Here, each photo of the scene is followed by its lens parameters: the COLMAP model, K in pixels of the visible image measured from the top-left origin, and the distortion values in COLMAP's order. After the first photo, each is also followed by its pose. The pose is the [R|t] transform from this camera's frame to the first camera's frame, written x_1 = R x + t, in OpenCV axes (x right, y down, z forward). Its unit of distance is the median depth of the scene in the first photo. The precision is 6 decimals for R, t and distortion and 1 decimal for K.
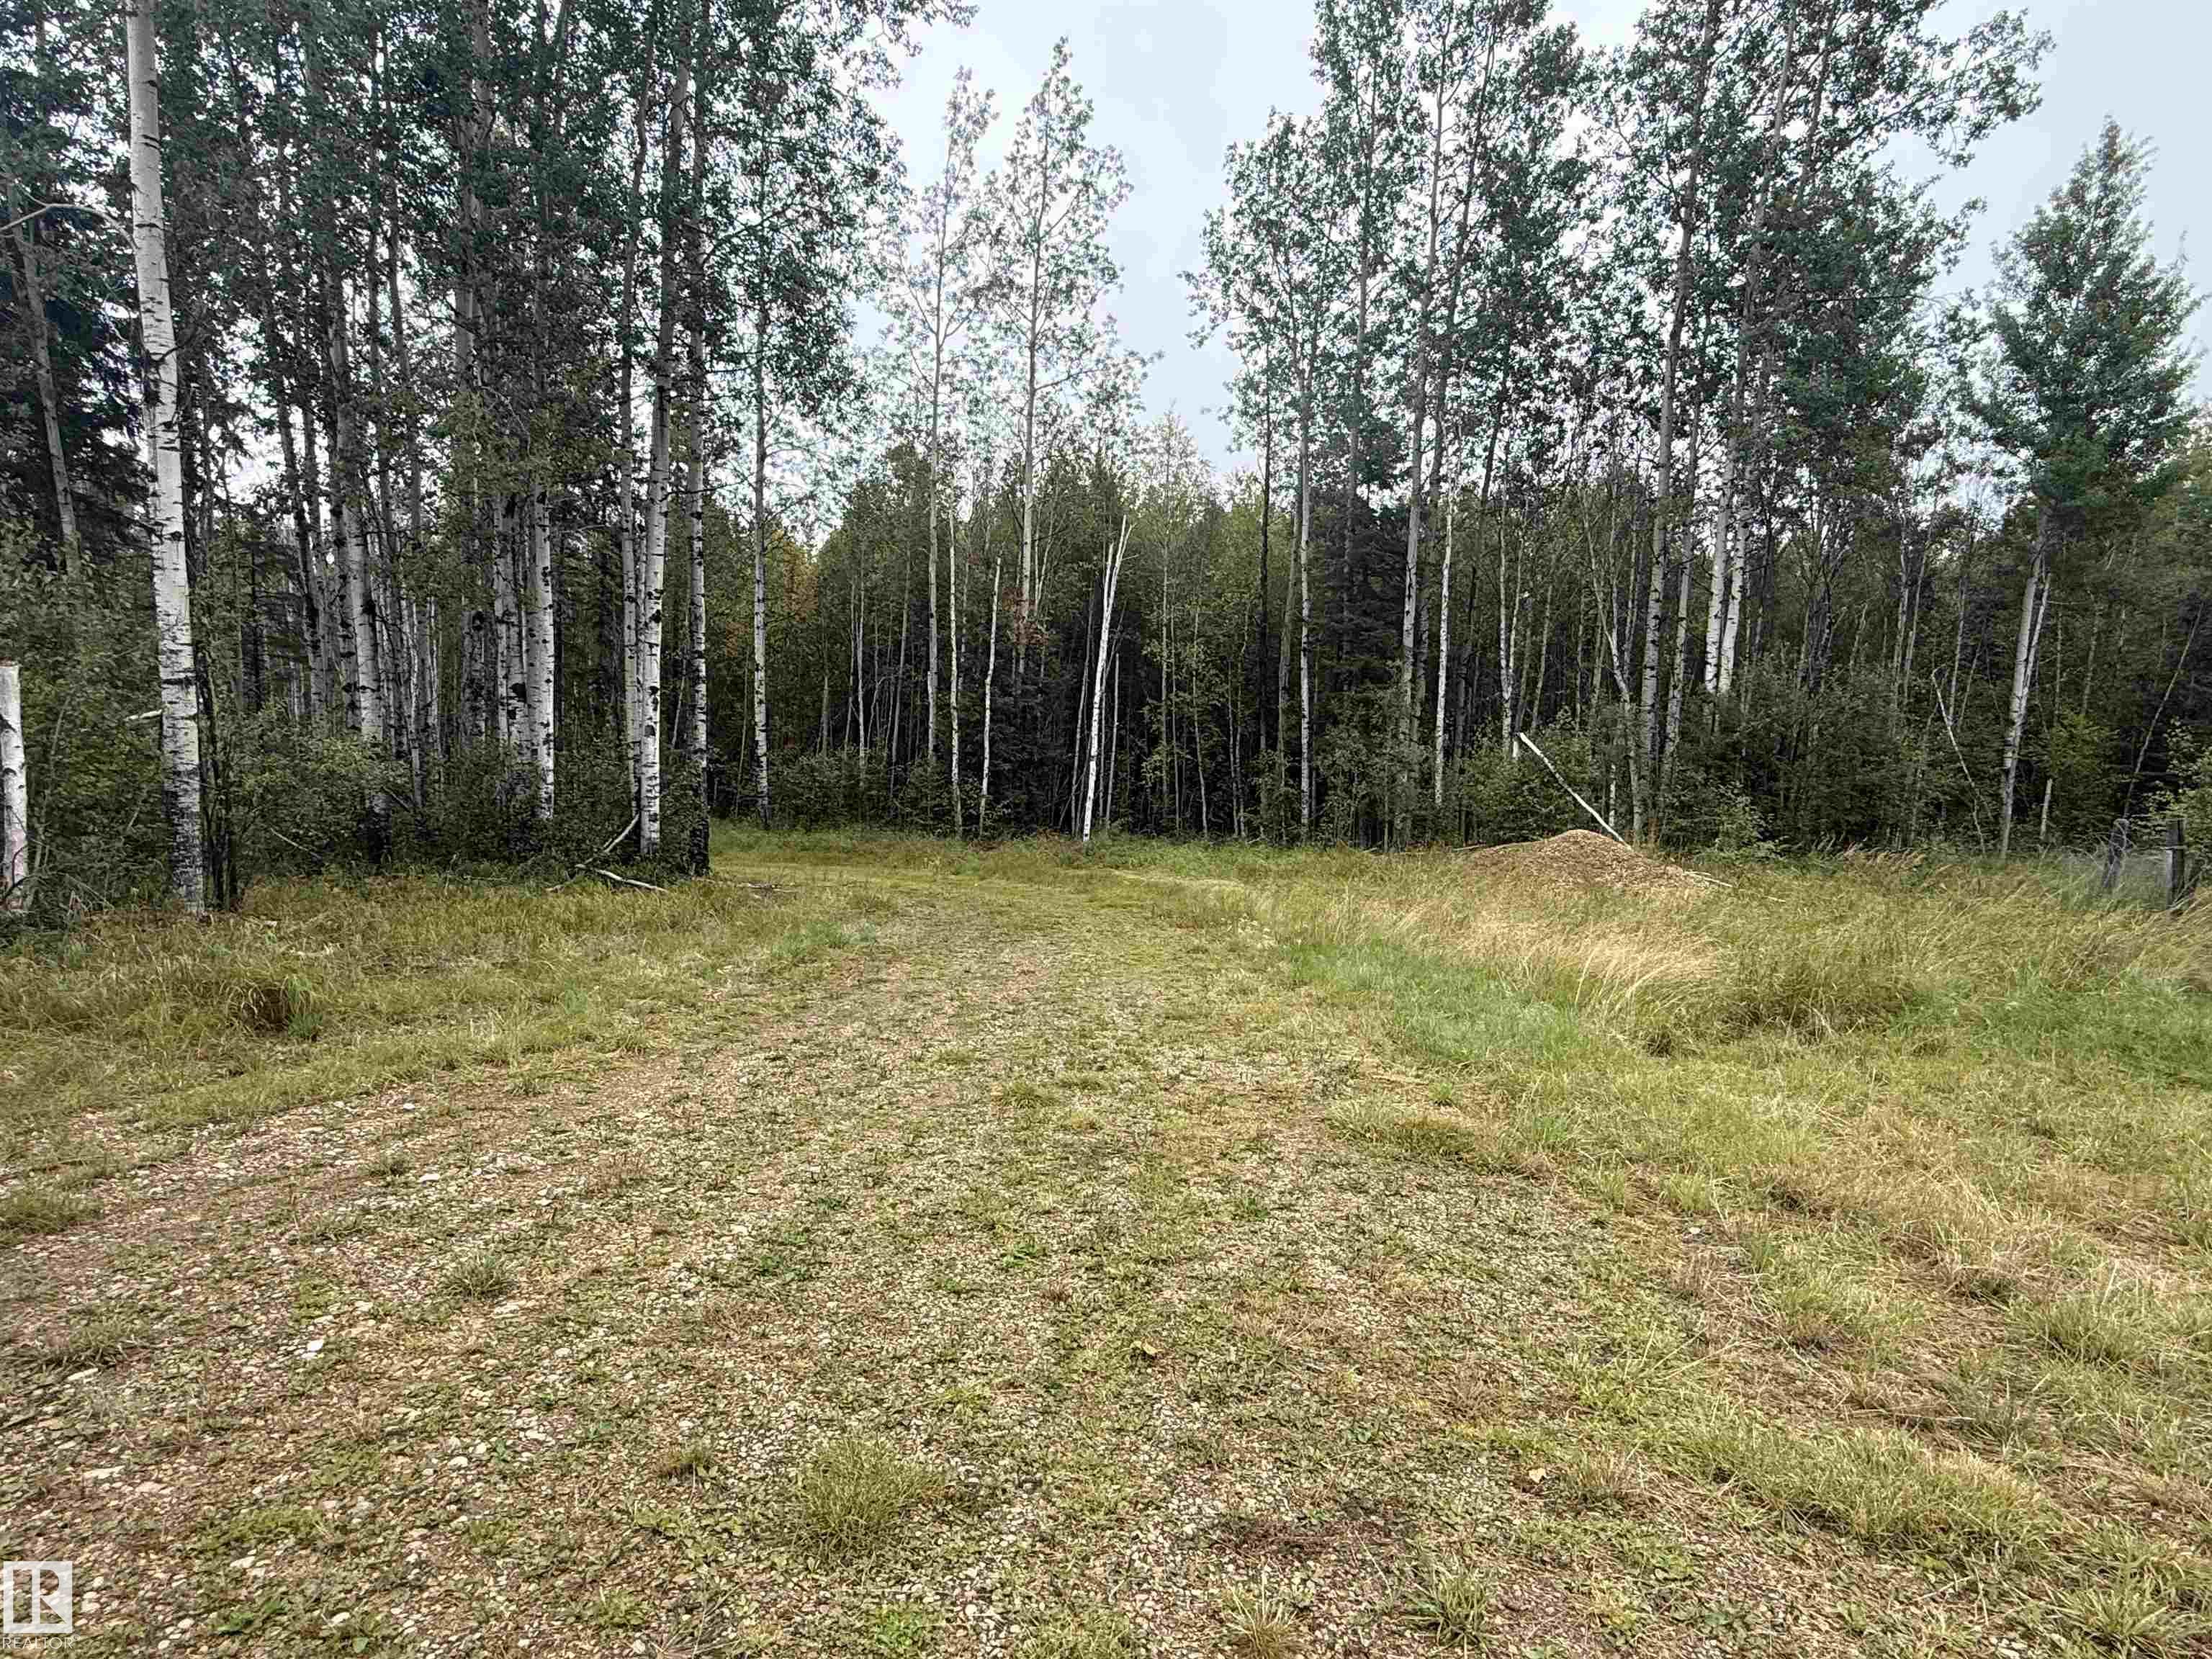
lens RADIAL K [[1239.7, 0, 1106.2], [0, 1239.7, 832.9], [0, 0, 1]] dist [-0.001505, -0.000128]
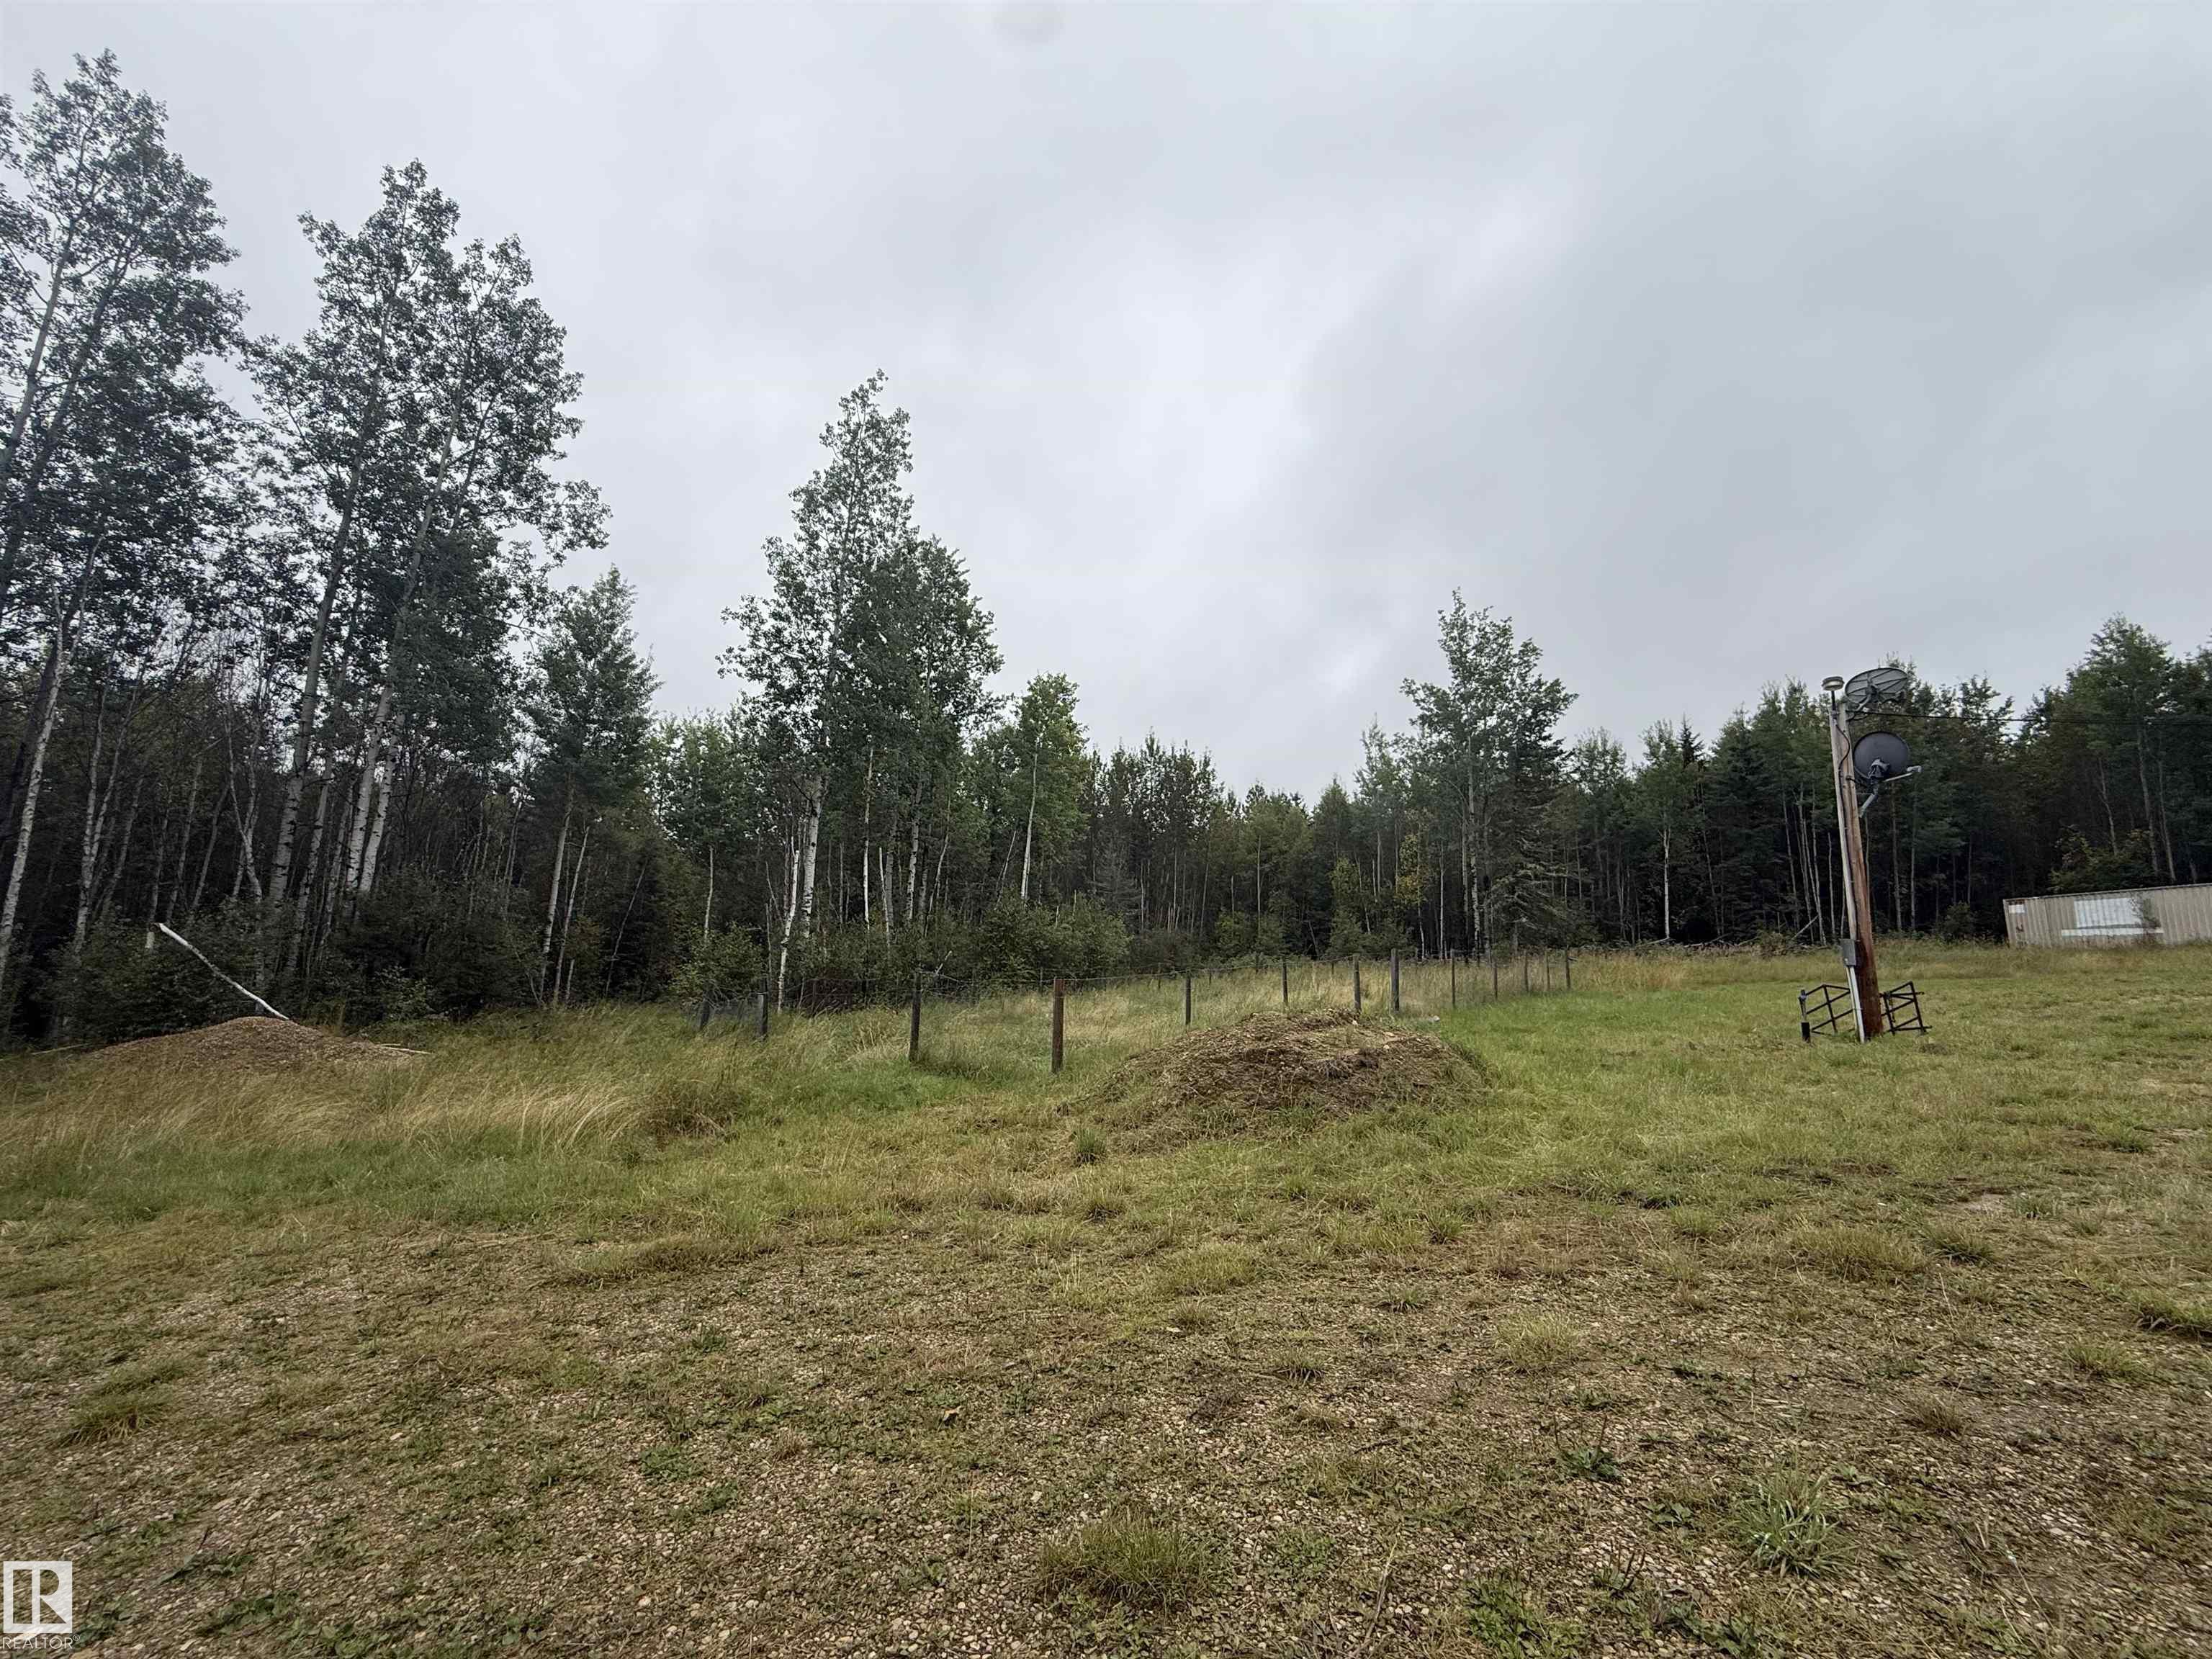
lens RADIAL K [[885.1, 0, 1100.0], [0, 885.1, 827.0], [0, 0, 1]] dist [0.000240, -0.000140]
pose [[0.294370, 0.122038, 0.947868, -0.111065], [0.066162, 0.986831, -0.147602, -0.002441], [-0.953399, 0.106163, 0.282419, 0.073754]]
